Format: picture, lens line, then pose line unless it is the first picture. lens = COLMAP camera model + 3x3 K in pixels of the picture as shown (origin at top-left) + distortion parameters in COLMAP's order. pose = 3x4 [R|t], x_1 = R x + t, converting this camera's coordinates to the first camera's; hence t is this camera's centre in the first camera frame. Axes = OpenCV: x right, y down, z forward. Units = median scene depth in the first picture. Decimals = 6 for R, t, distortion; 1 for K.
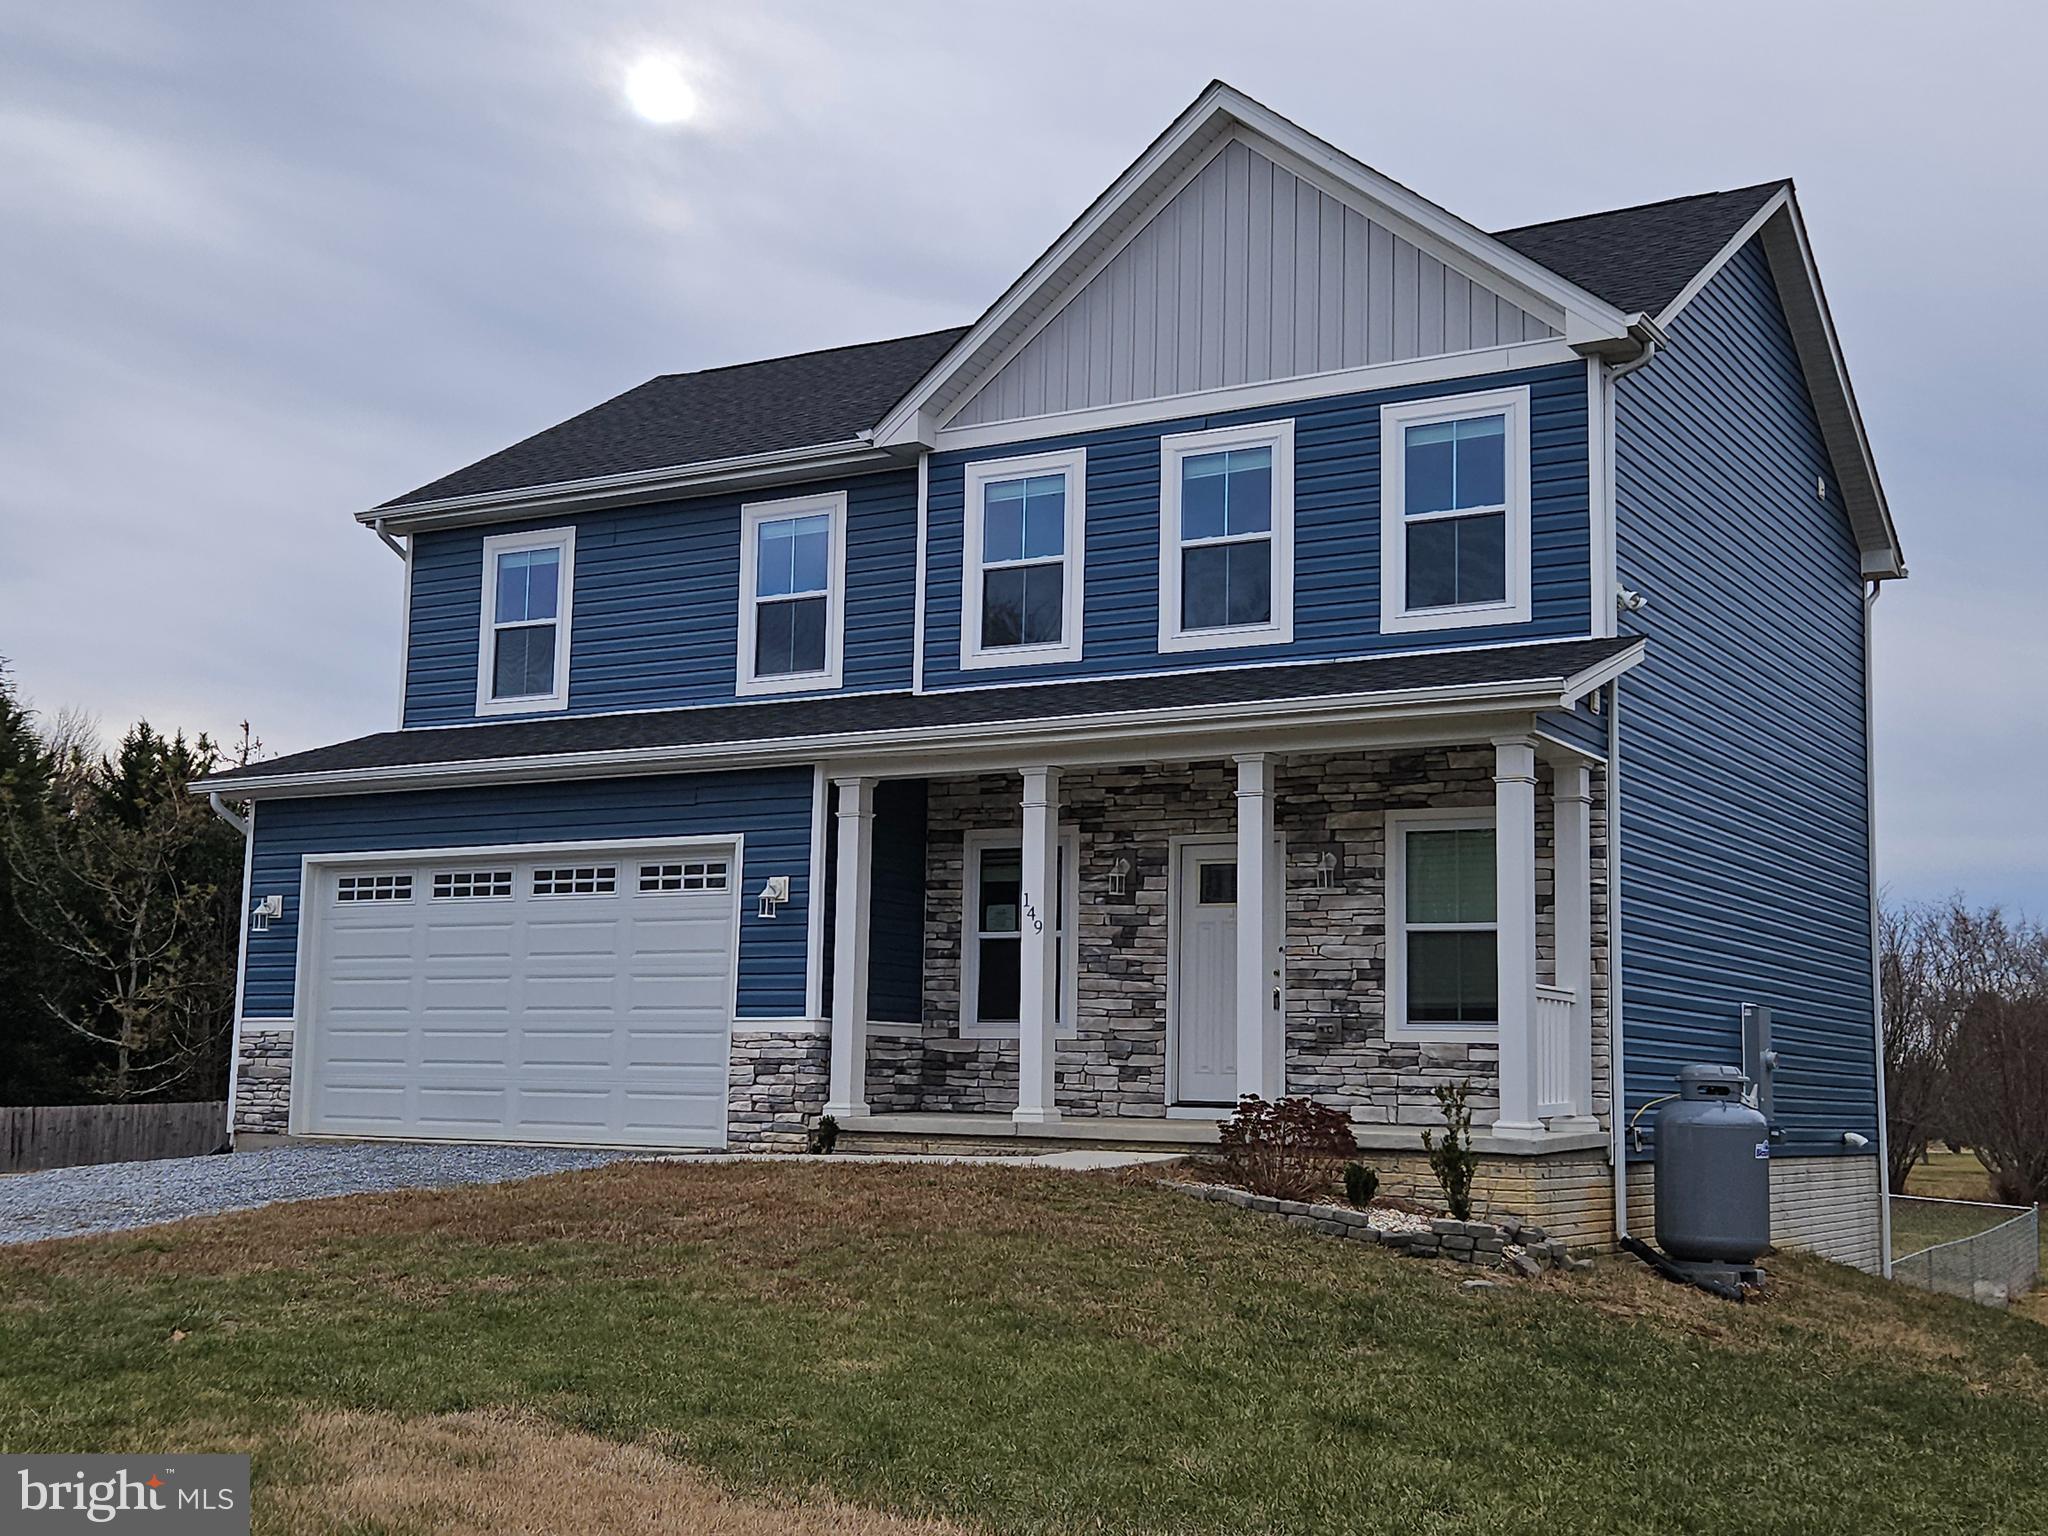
lens RADIAL K [[2352.0, 0, 1015.0], [0, 2352.0, 761.1], [0, 0, 1]] dist [0.070796, 0.000000]
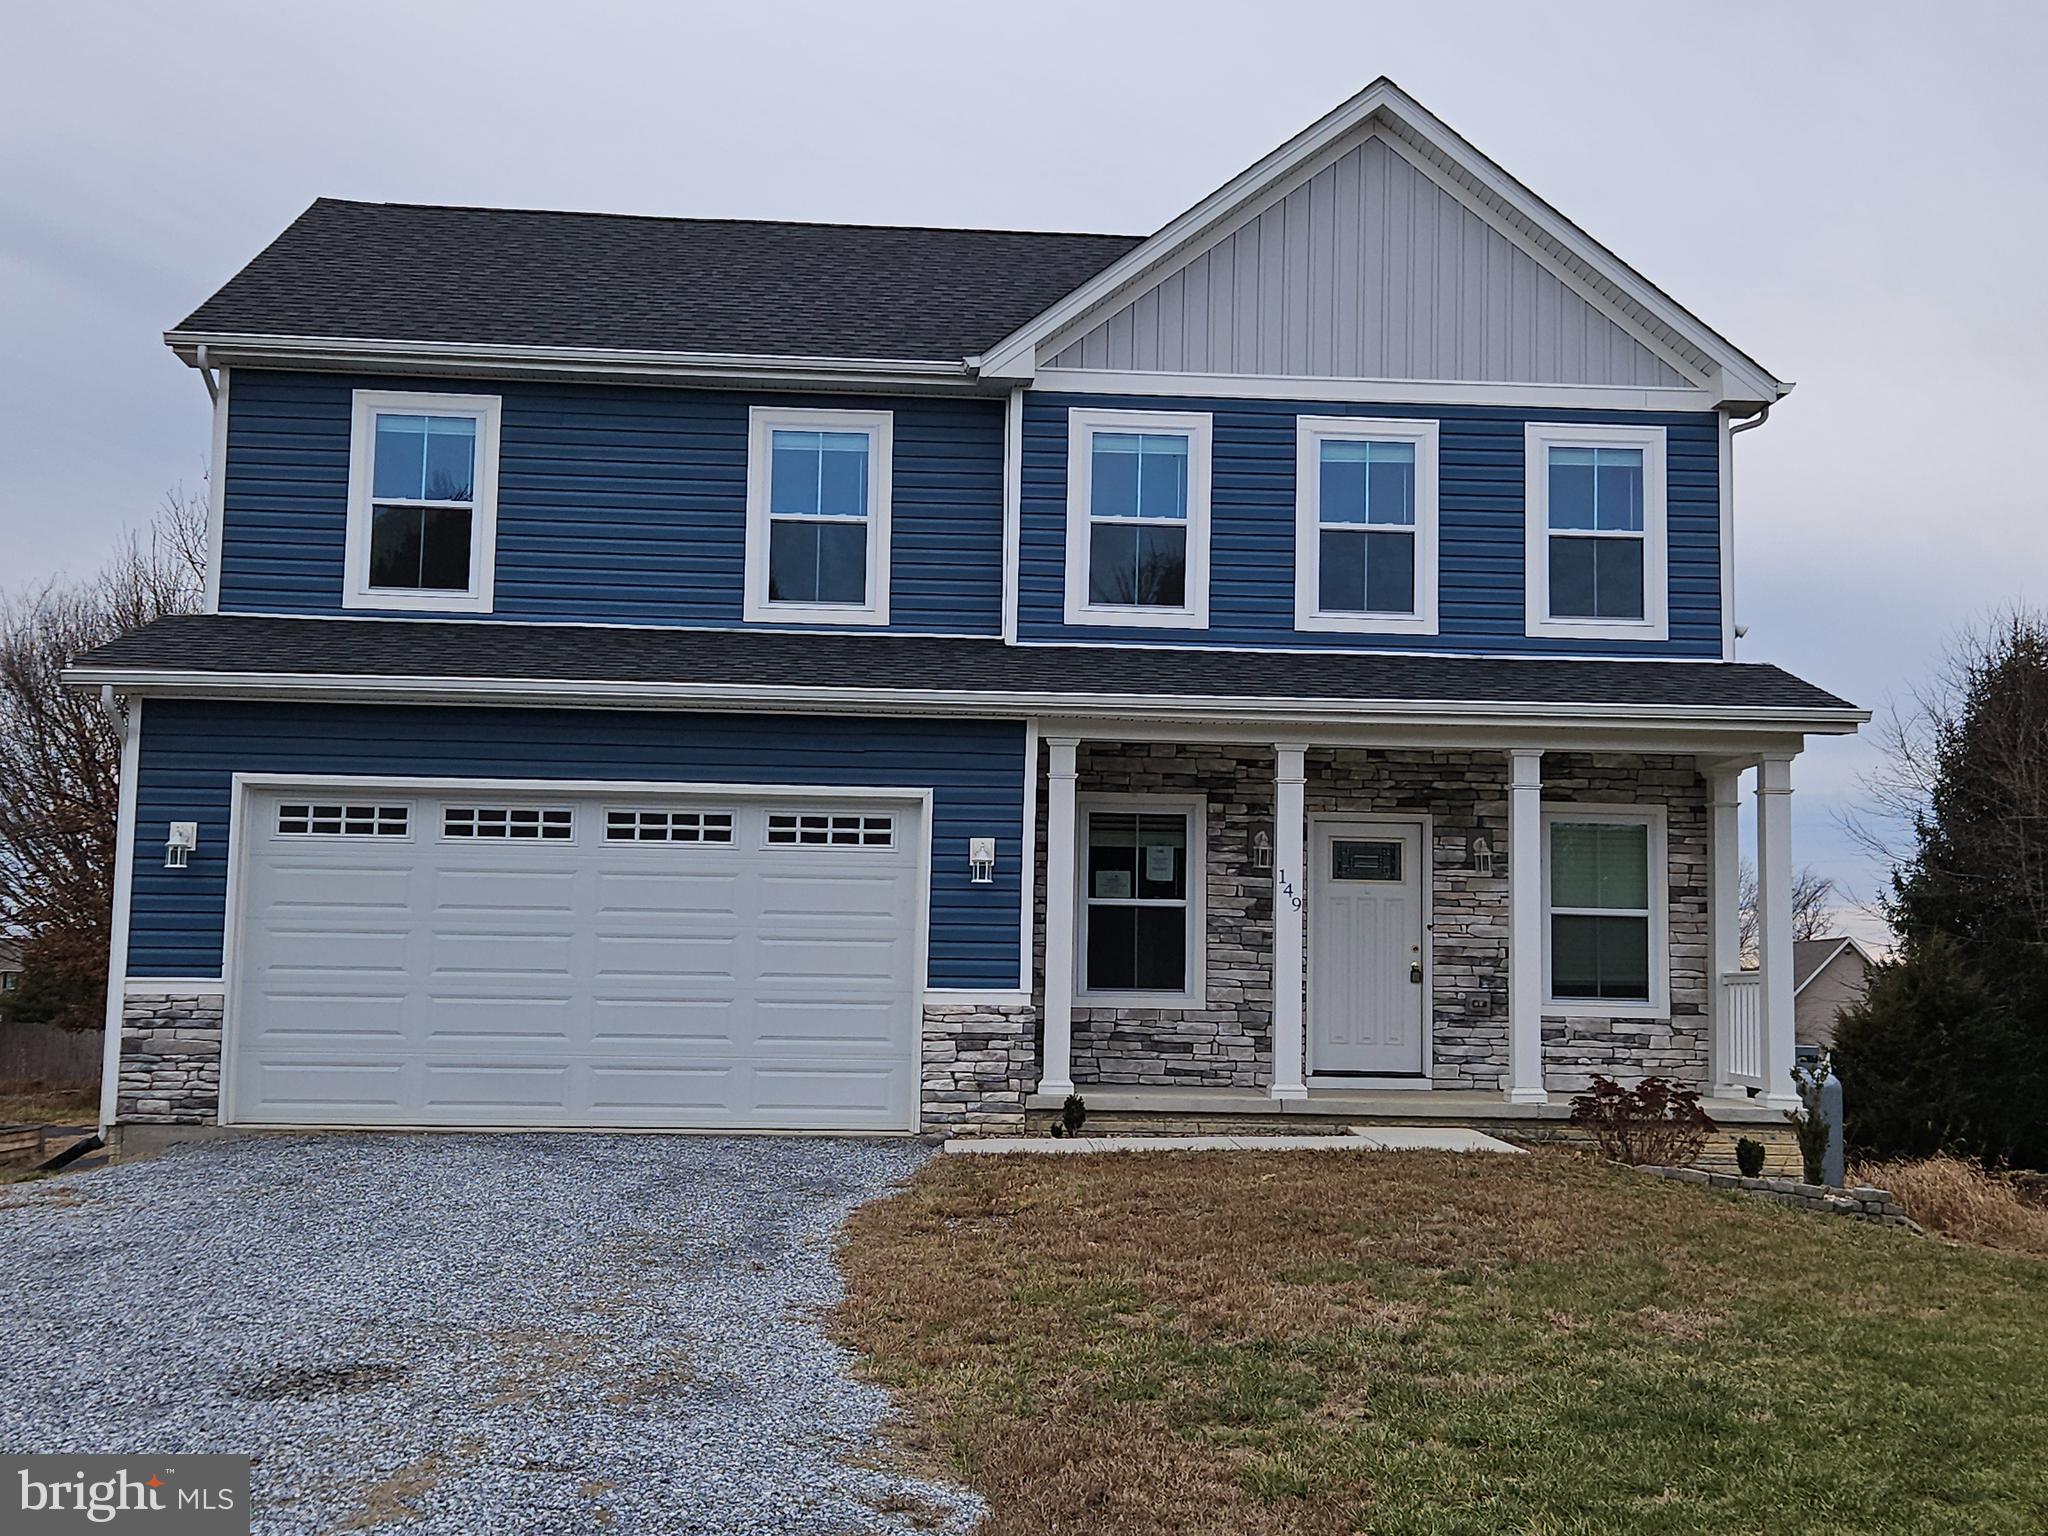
lens RADIAL K [[2352.0, 0, 1025.7], [0, 2352.0, 754.5], [0, 0, 1]] dist [0.070796, 0.000000]
pose [[0.823597, 0.054281, 0.564572, -0.616836], [-0.077863, 0.996806, 0.017748, -0.001544], [-0.561805, -0.058577, 0.825193, 0.228894]]
